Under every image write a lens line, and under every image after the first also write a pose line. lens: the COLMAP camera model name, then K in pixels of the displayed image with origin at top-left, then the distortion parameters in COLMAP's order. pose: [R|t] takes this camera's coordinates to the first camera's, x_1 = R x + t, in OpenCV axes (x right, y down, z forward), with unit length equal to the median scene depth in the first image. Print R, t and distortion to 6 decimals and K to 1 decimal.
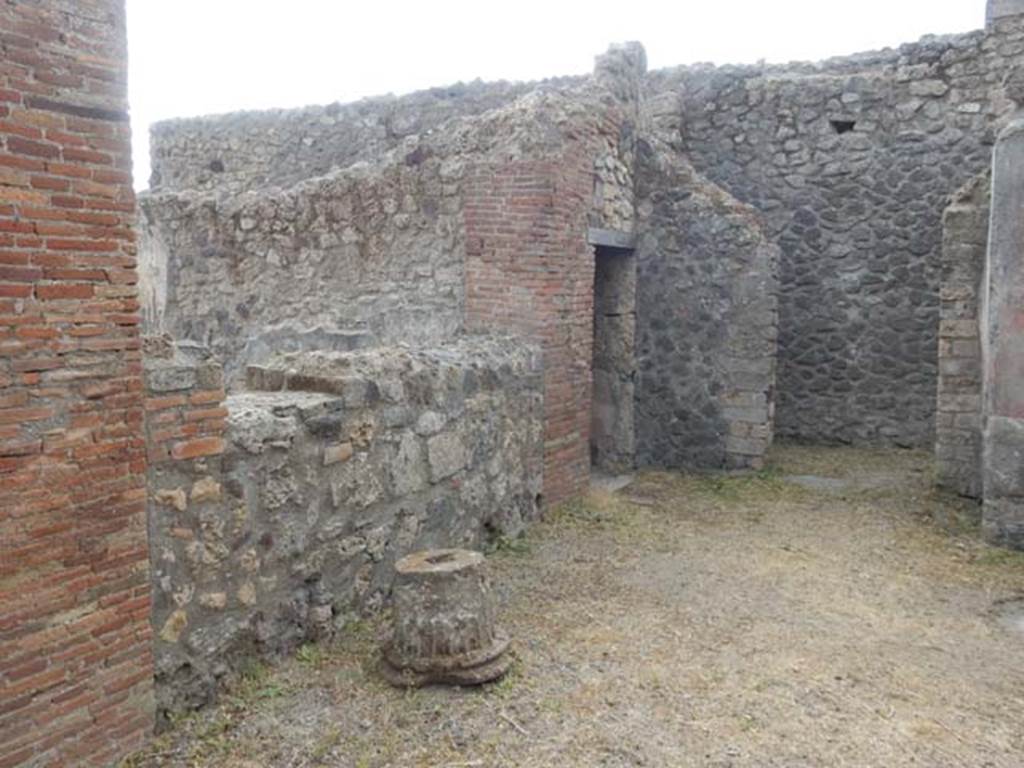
lens RADIAL K [[891.4, 0, 469.1], [0, 891.4, 396.8], [0, 0, 1]] dist [-0.033153, 0.029445]
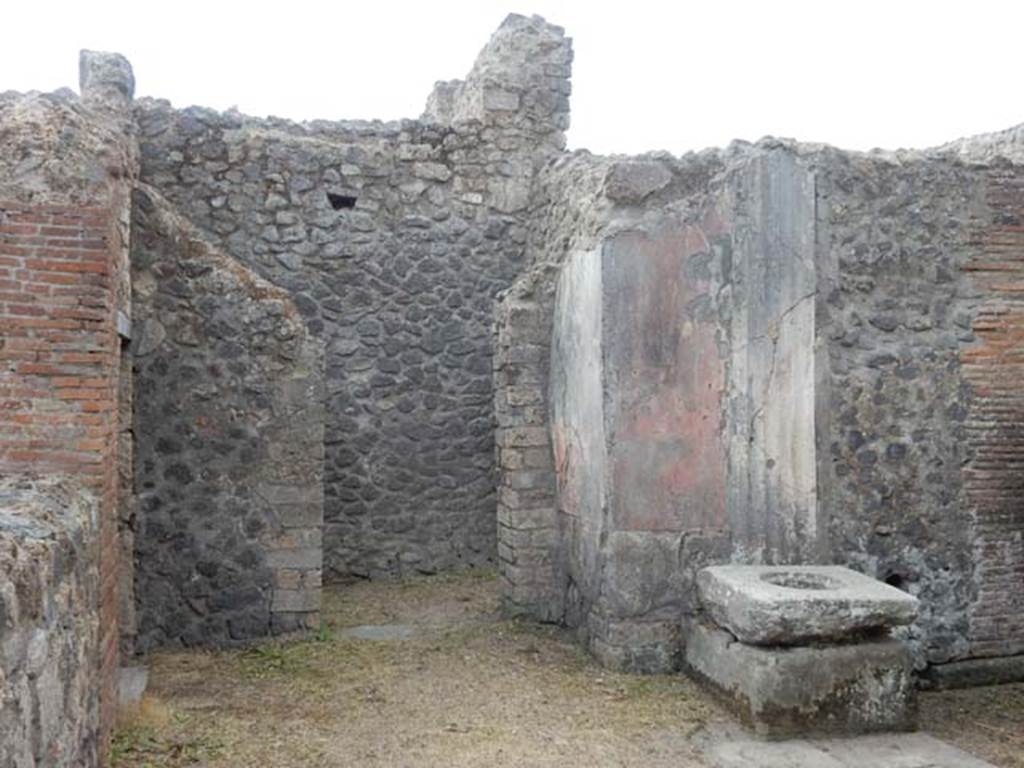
lens RADIAL K [[1069.7, 0, 512.0], [0, 1069.7, 384.0], [0, 0, 1]] dist [-0.005341, 0.013194]
pose [[0.711908, -0.004665, 0.702257, -0.190047], [0.088819, 0.992546, -0.083446, -0.033894], [-0.696633, 0.121779, 0.707016, 0.191961]]
